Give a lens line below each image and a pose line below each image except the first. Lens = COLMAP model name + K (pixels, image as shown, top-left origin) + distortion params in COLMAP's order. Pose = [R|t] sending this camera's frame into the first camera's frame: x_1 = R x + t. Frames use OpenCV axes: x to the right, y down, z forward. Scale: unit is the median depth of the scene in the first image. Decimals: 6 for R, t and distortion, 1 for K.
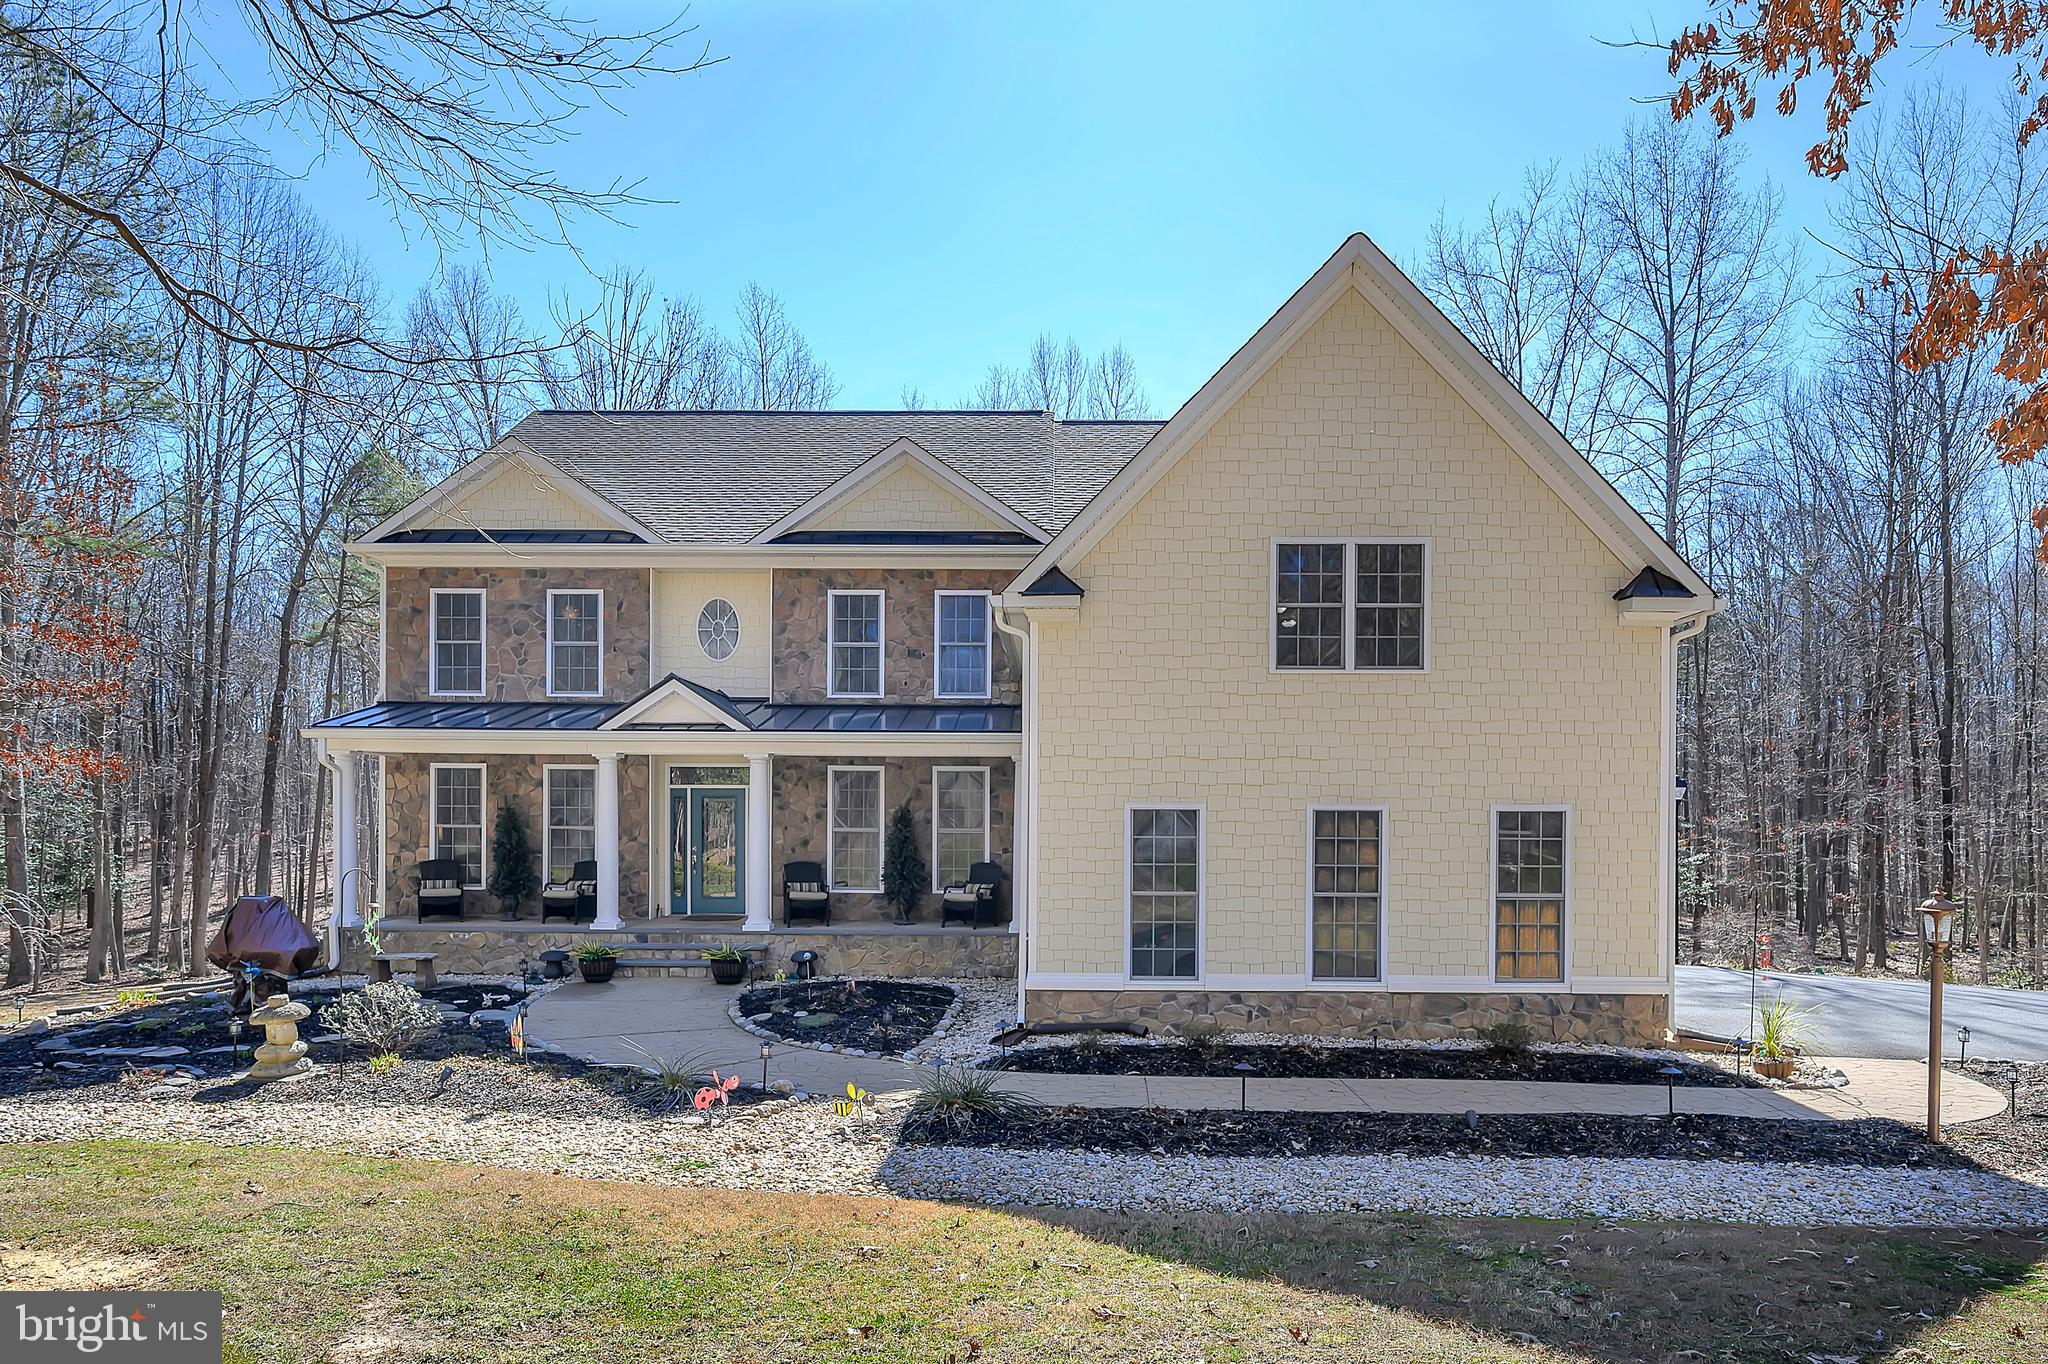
lens RADIAL K [[1249.2, 0, 1030.7], [0, 1249.2, 860.4], [0, 0, 1]] dist [-0.003403, 0.000337]
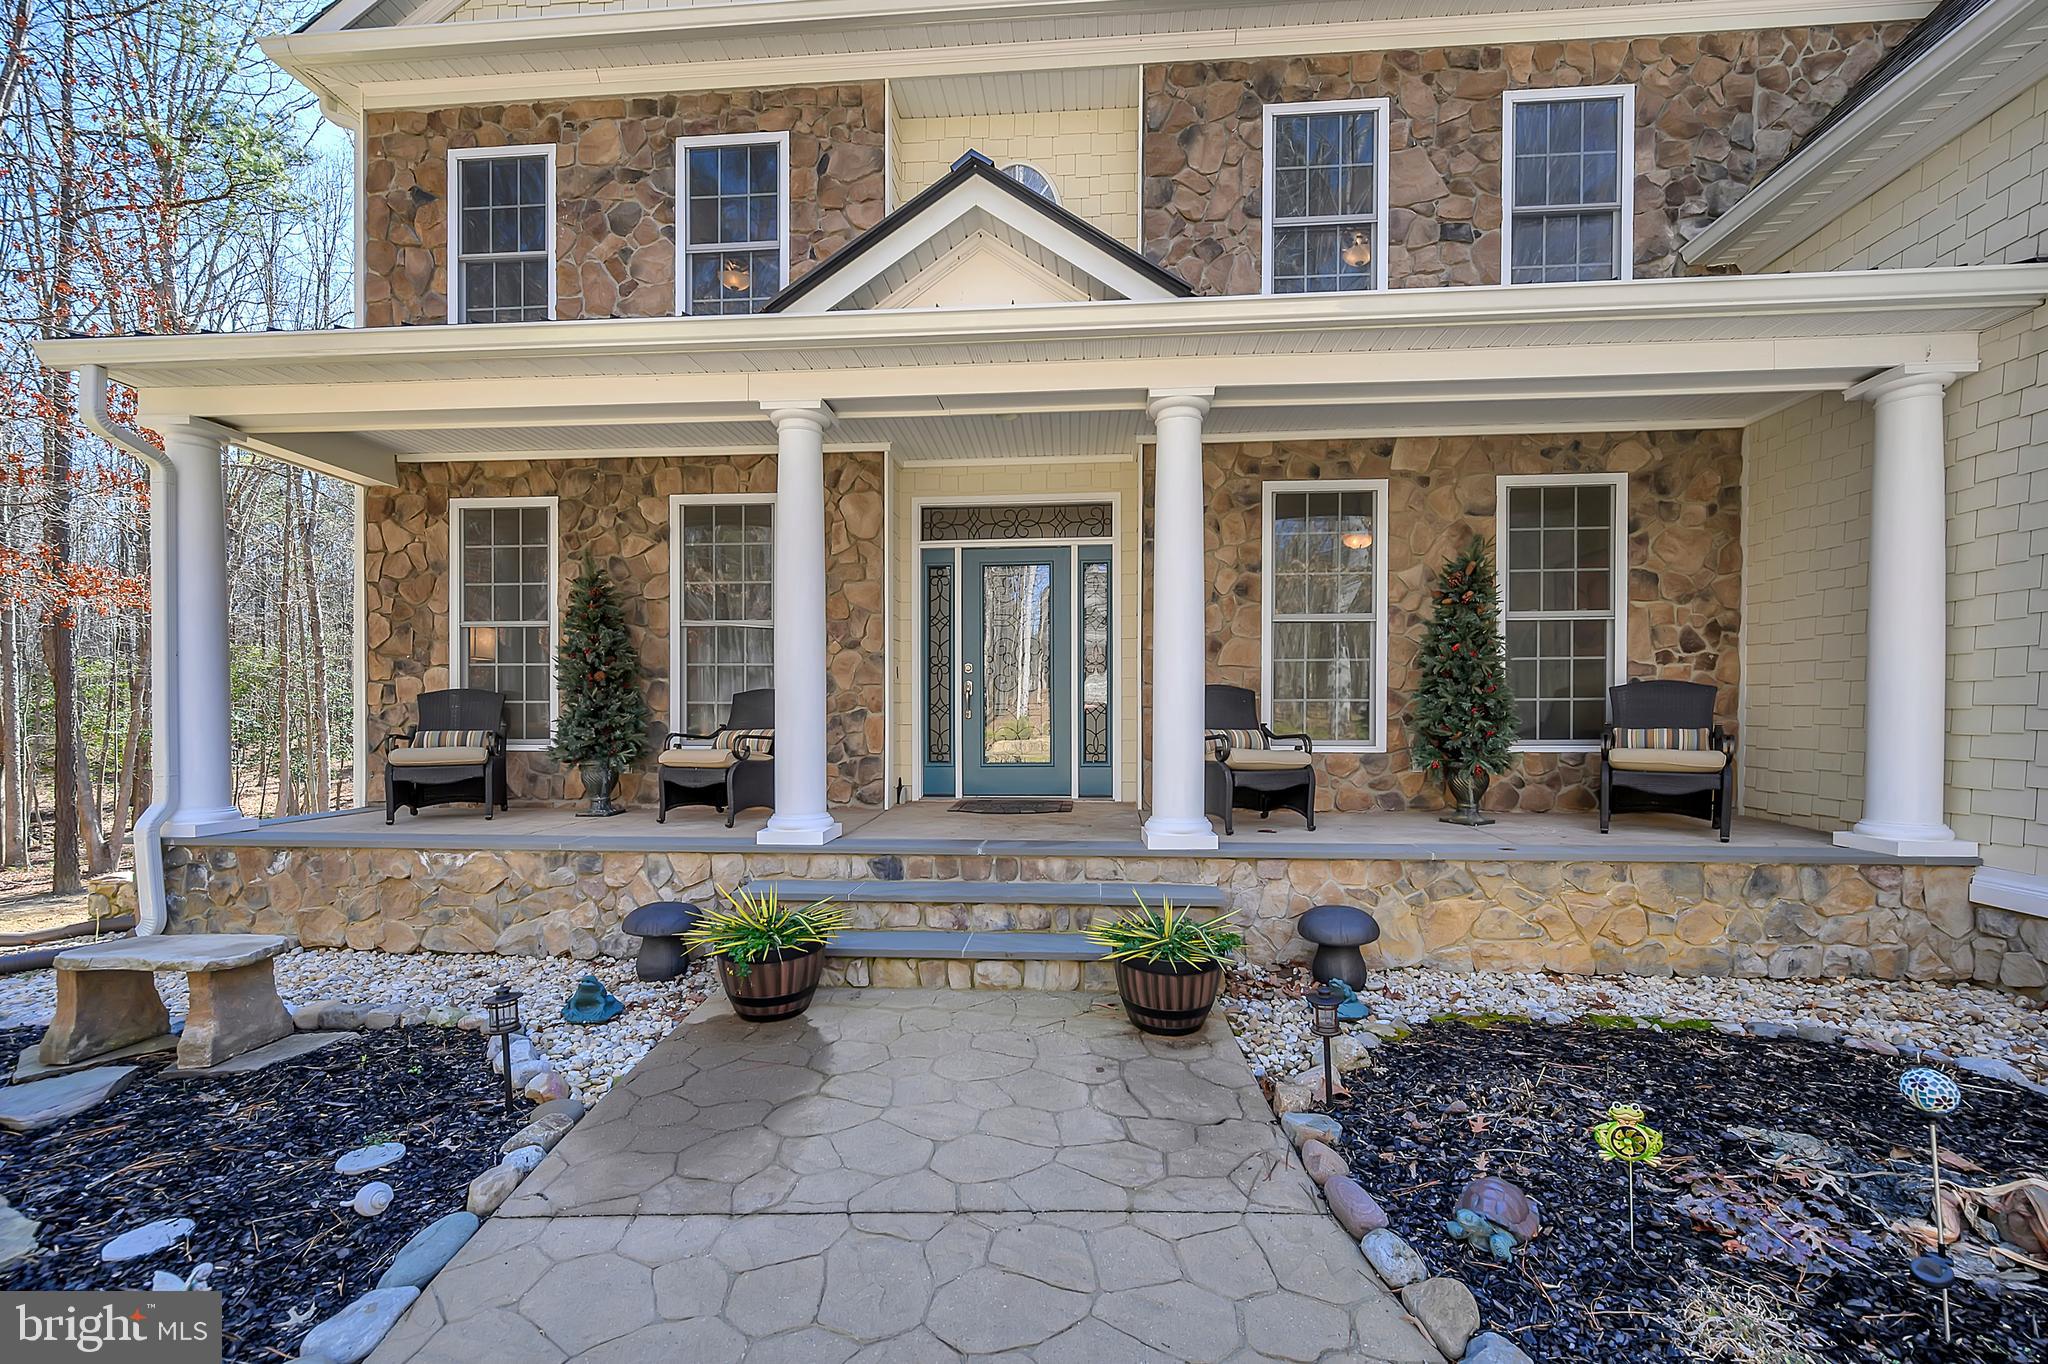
lens RADIAL K [[834.9, 0, 1038.7], [0, 834.9, 728.6], [0, 0, 1]] dist [-0.000123, -0.000086]
pose [[0.998910, -0.006656, -0.046210, -0.259905], [0.005990, 0.999876, -0.014532, 0.023264], [0.046301, 0.014240, 0.998826, 0.764690]]
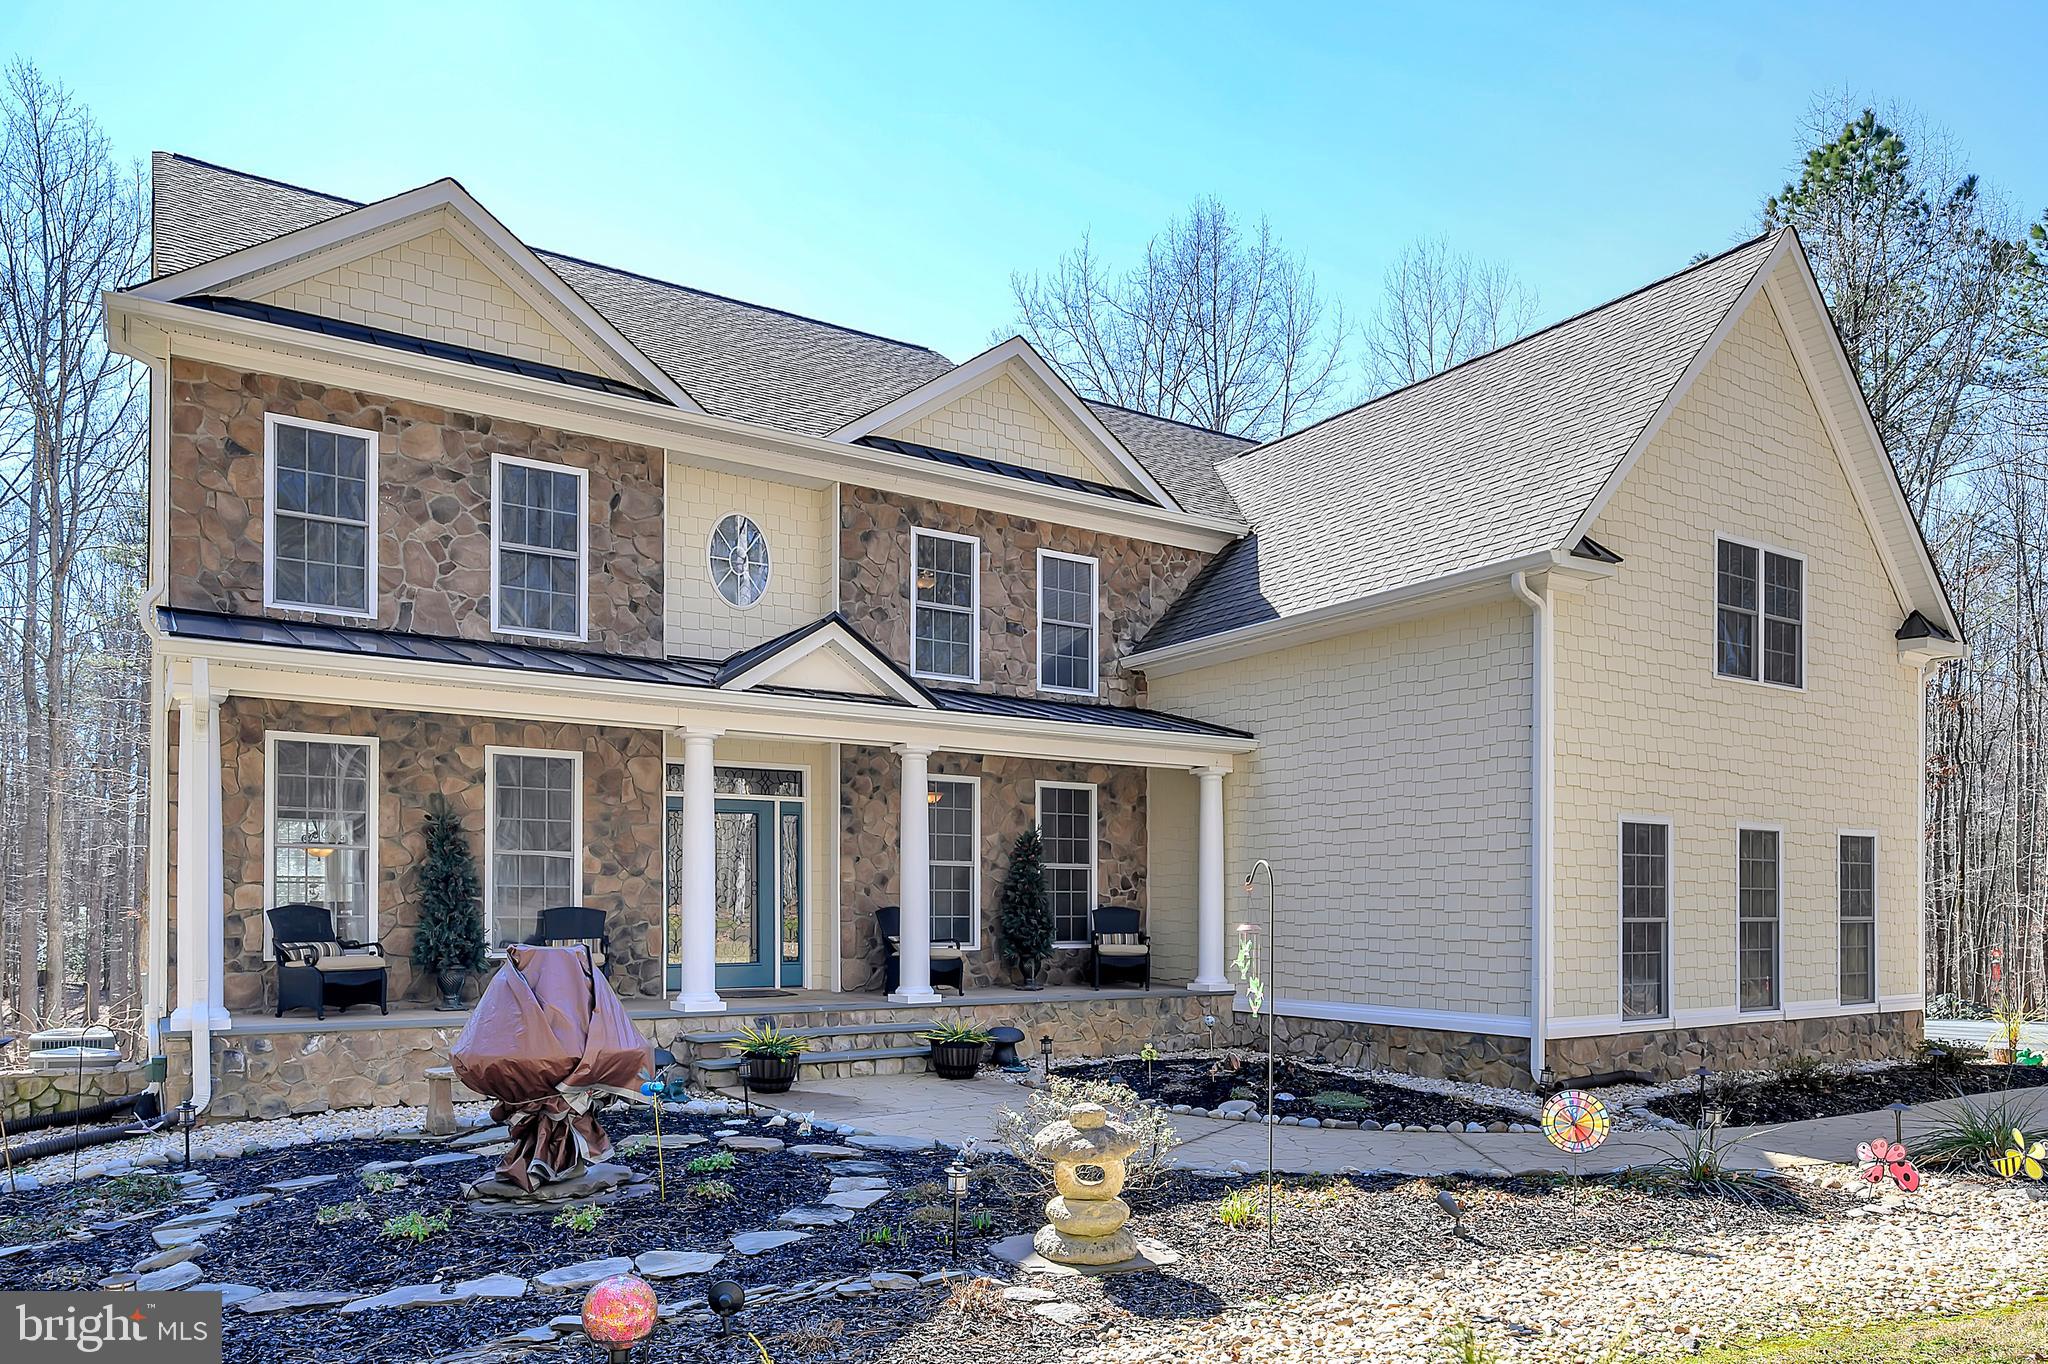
lens RADIAL K [[1389.7, 0, 1019.8], [0, 1389.7, 932.3], [0, 0, 1]] dist [0.001032, -0.000557]
pose [[0.822000, -0.012798, 0.569344, -0.629041], [0.022867, 0.999683, -0.010543, 0.027561], [-0.569028, 0.021686, 0.822032, 0.354460]]
